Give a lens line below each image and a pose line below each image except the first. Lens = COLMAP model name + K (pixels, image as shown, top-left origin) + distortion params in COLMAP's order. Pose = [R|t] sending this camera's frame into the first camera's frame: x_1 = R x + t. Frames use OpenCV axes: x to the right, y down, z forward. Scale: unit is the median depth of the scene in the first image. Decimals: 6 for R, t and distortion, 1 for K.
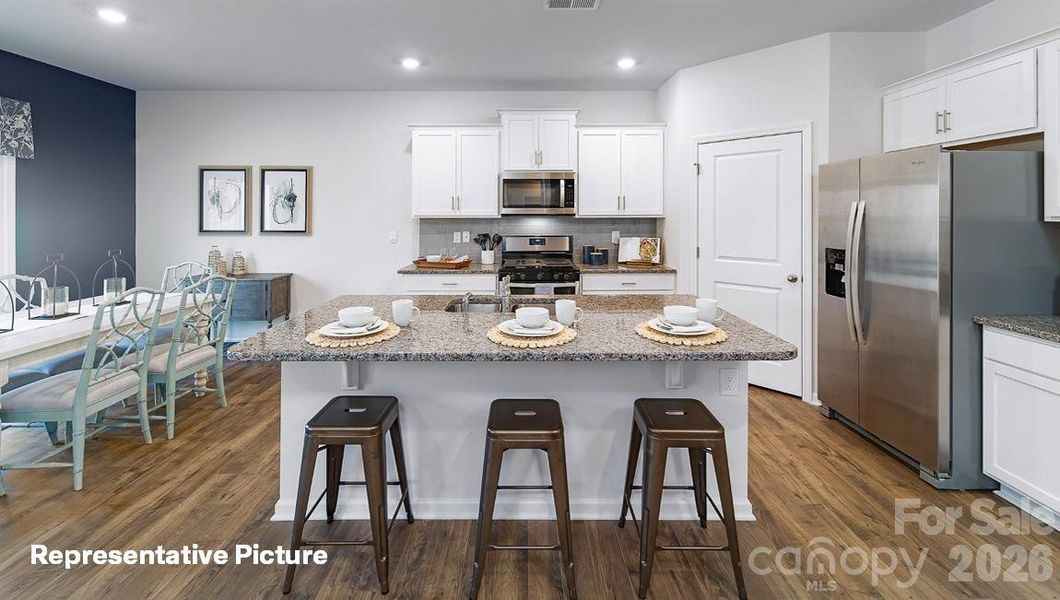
lens RADIAL K [[427.7, 0, 530.0], [0, 427.7, 300.0], [0, 0, 1]] dist [-0.001417, -0.000463]
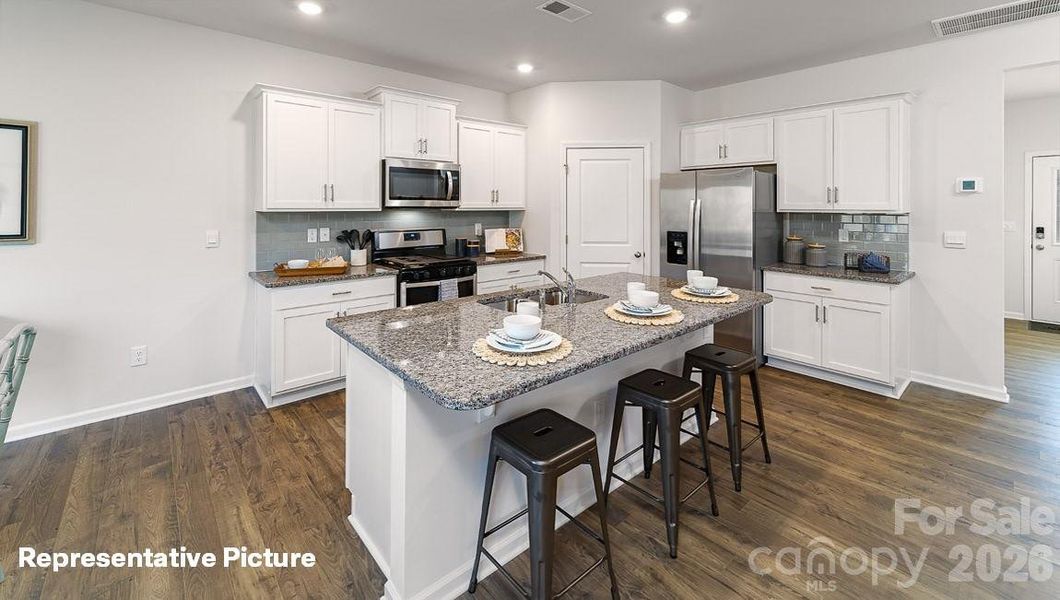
lens RADIAL K [[427.7, 0, 530.0], [0, 427.7, 300.0], [0, 0, 1]] dist [-0.001417, -0.000463]
pose [[0.752202, -0.137033, 0.644527, -0.442077], [0.126111, 0.989994, 0.063304, -0.029892], [-0.646752, 0.033665, 0.761957, 0.148148]]
